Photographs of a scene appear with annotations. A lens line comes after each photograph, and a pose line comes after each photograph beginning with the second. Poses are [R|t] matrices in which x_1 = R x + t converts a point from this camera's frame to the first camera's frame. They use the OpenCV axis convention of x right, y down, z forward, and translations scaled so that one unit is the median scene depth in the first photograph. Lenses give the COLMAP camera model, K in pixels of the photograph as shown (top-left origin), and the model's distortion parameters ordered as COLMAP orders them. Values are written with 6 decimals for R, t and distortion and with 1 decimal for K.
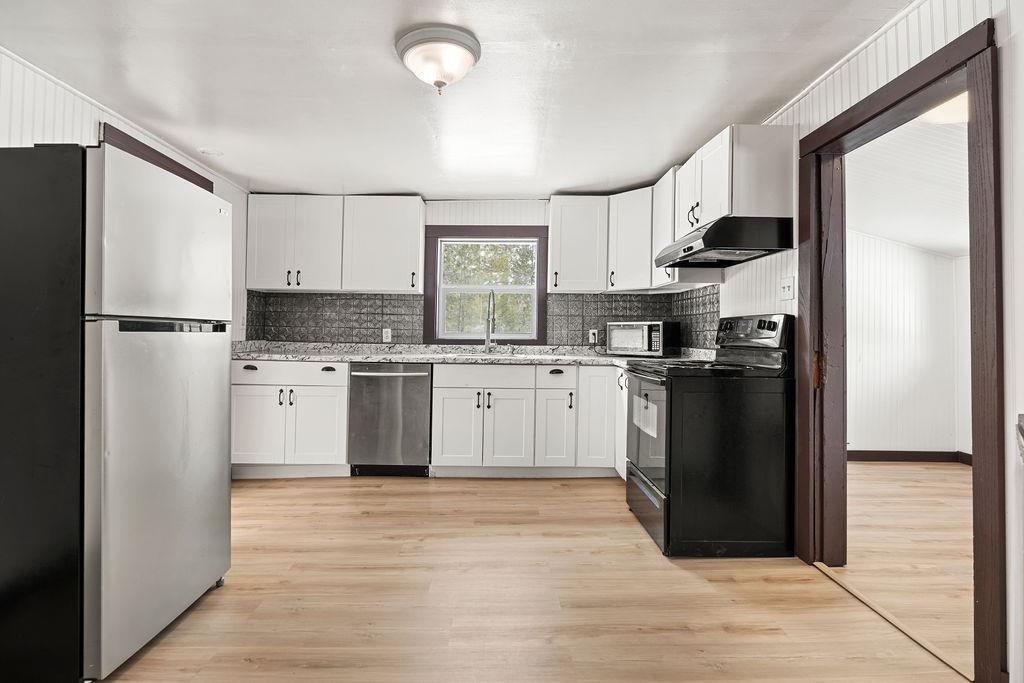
lens RADIAL K [[516.8, 0, 506.3], [0, 516.8, 315.6], [0, 0, 1]] dist [-0.002108, -0.000221]
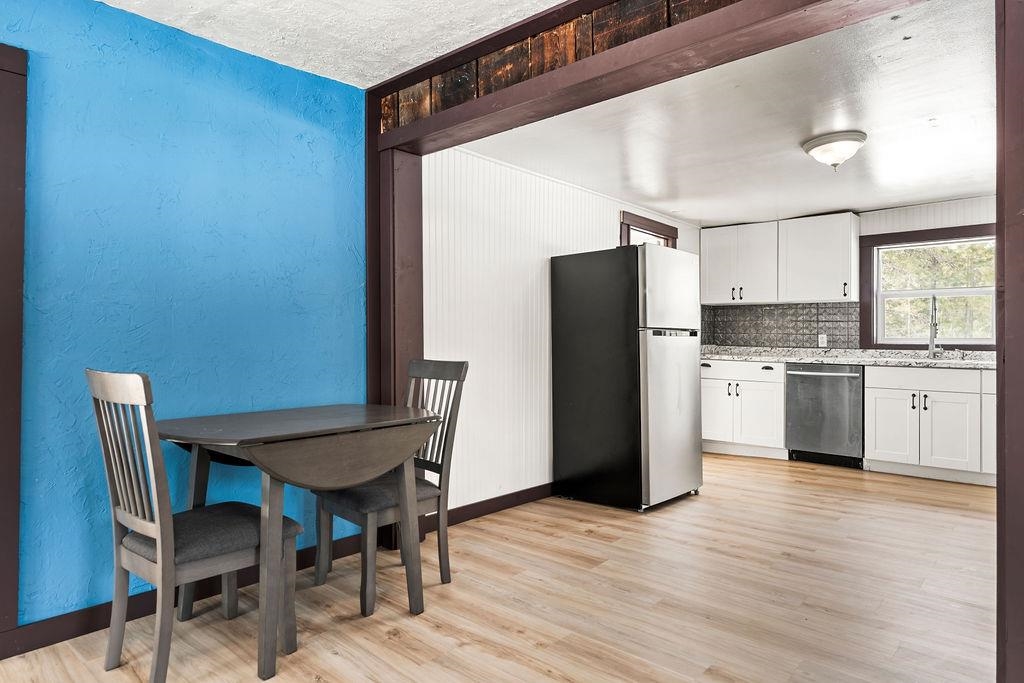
lens RADIAL K [[624.3, 0, 507.5], [0, 624.3, 329.0], [0, 0, 1]] dist [-0.001172, -0.001846]
pose [[0.738663, -0.014760, -0.673913, 0.181304], [0.022342, 0.999747, 0.002592, -0.005063], [0.673705, -0.016972, 0.738806, -0.459230]]
